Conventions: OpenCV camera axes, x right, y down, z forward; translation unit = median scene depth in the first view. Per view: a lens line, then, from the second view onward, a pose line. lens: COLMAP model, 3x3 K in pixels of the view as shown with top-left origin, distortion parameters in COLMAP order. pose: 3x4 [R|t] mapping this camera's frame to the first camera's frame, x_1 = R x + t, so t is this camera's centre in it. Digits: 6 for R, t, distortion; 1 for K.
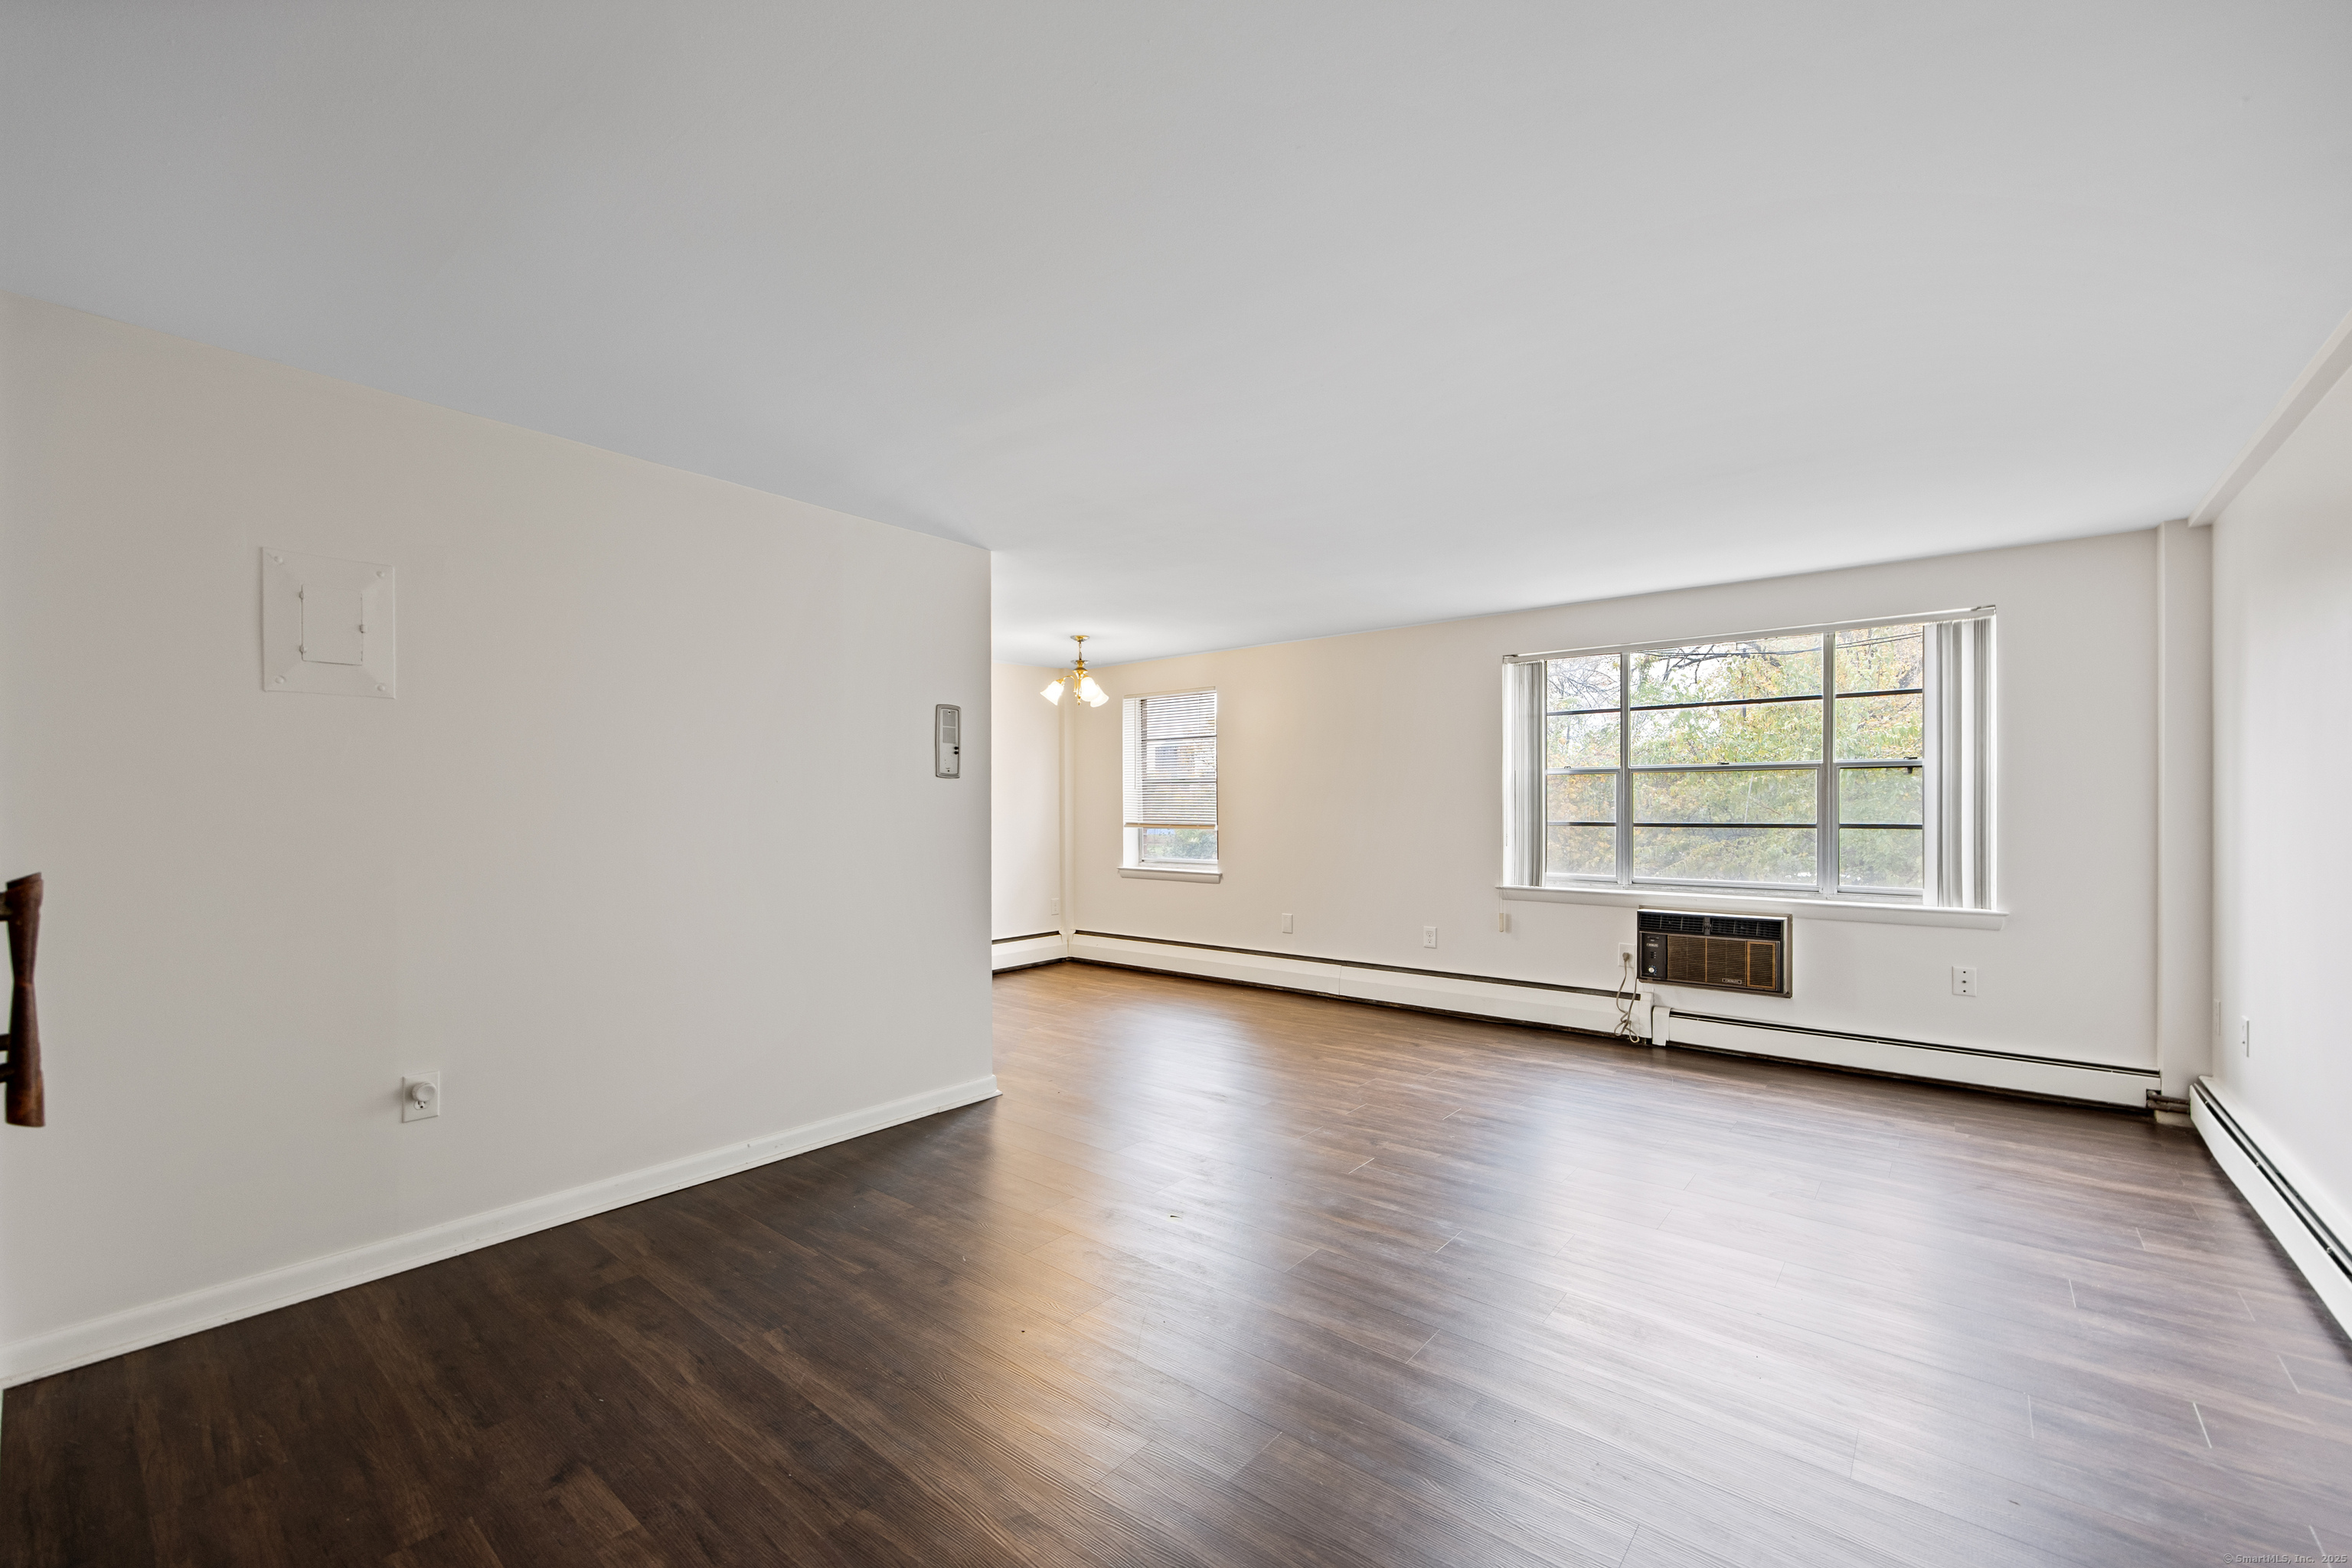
lens RADIAL K [[964.3, 0, 1172.1], [0, 964.3, 806.7], [0, 0, 1]] dist [-0.001001, 0.000026]
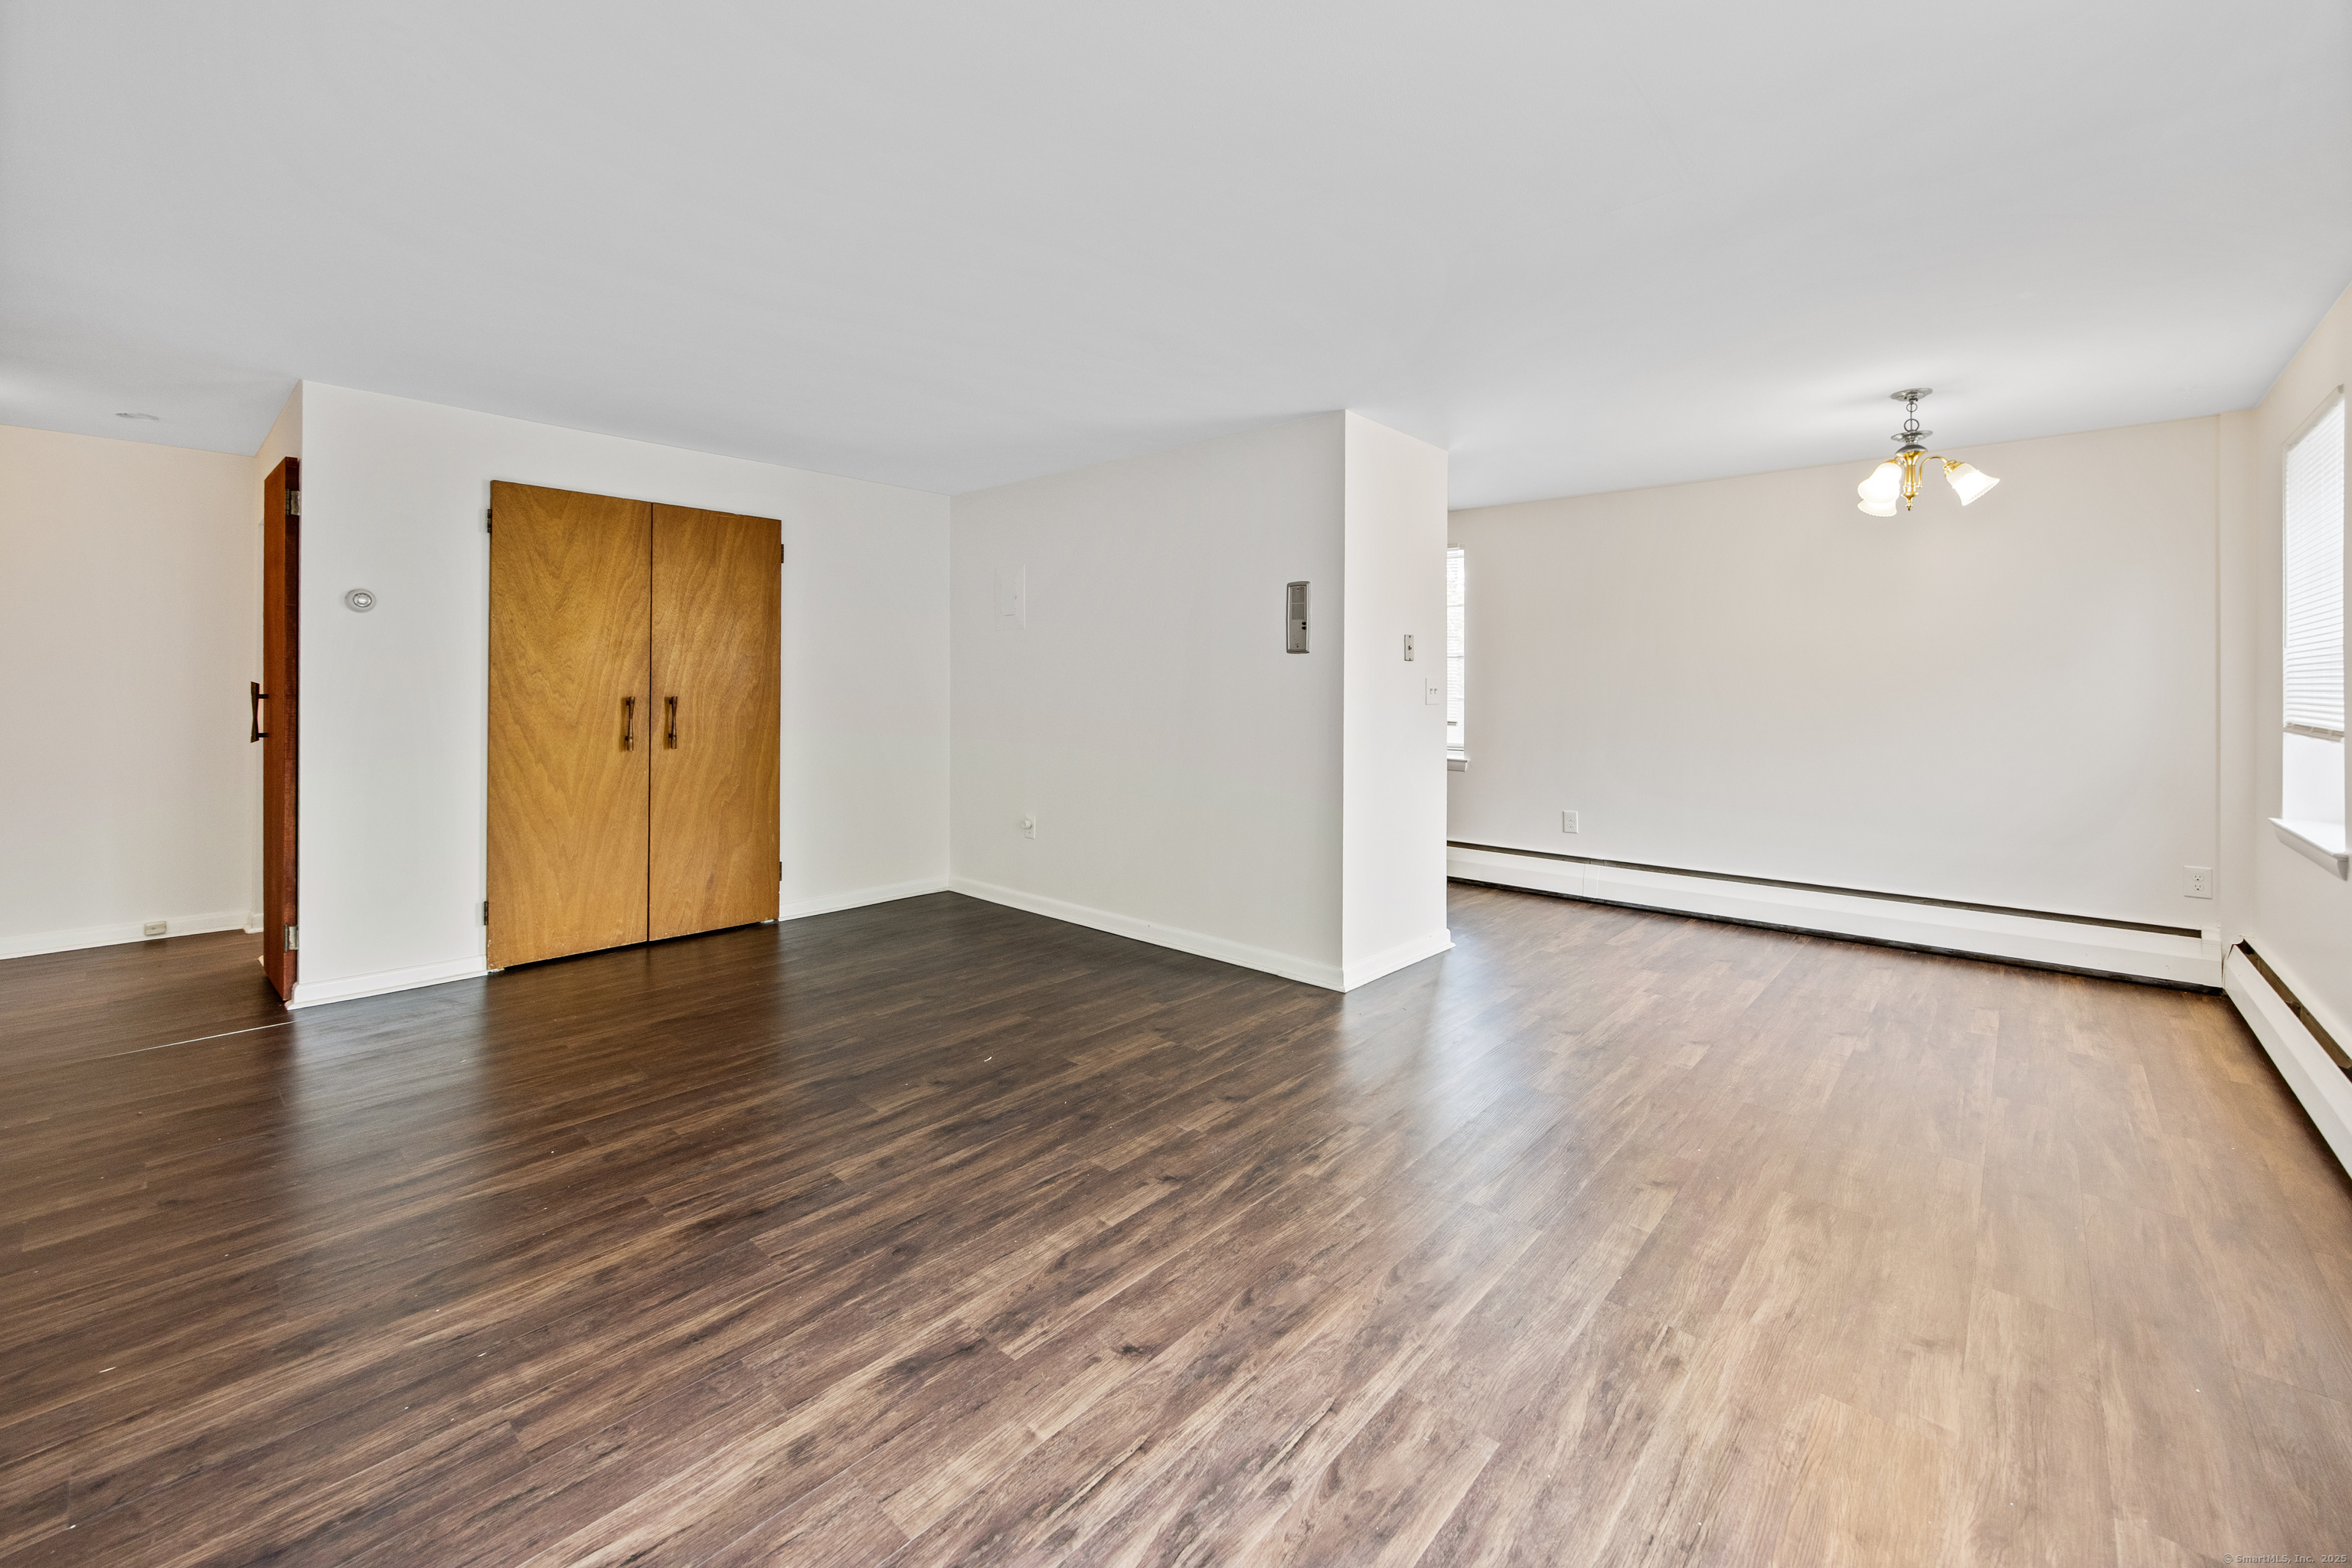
lens RADIAL K [[953.6, 0, 1188.7], [0, 953.6, 684.7], [0, 0, 1]] dist [0.000029, 0.000494]
pose [[-0.041526, -0.001395, -0.999136, 0.576707], [-0.006211, 0.999980, -0.001138, 0.003576], [0.999118, 0.006158, -0.041534, 0.686184]]
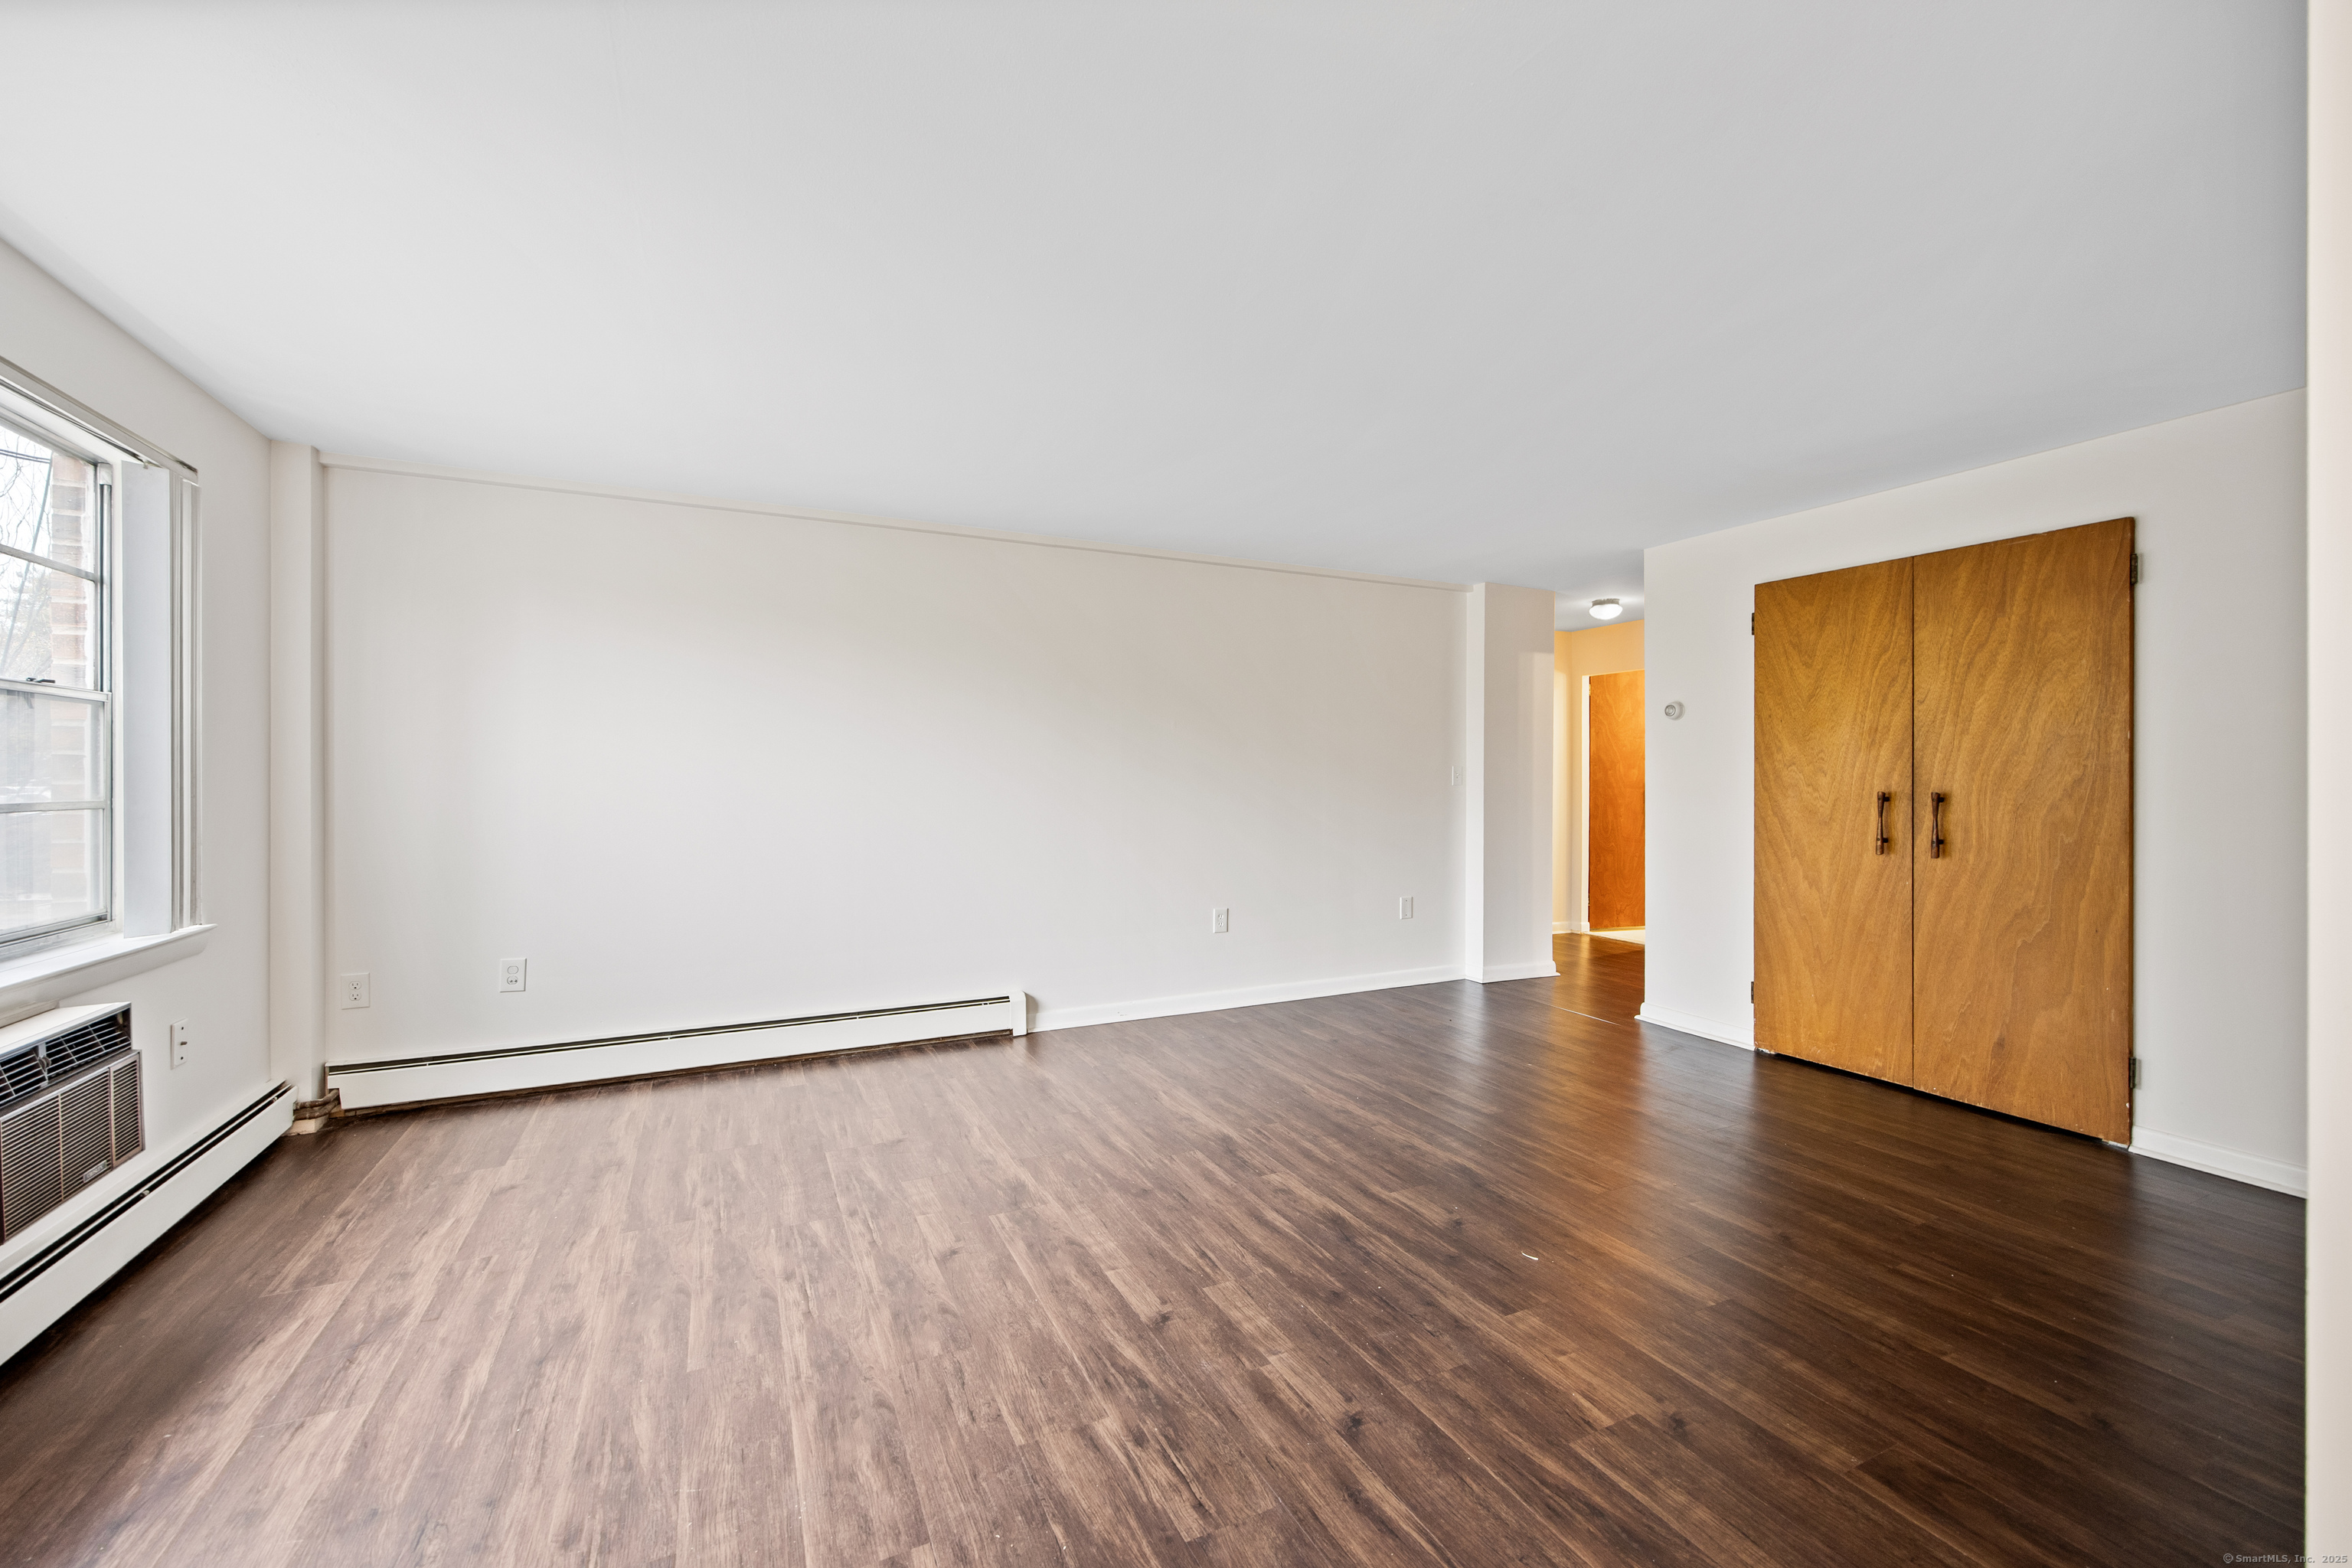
lens RADIAL K [[935.9, 0, 1176.0], [0, 935.9, 784.0], [0, 0, 1]] dist [-0.001773, 0.000059]
pose [[-0.907753, -0.001444, 0.419503, -0.030085], [0.002056, 0.999967, 0.007891, 0.003699], [-0.419501, 0.008025, -0.907720, 1.011546]]
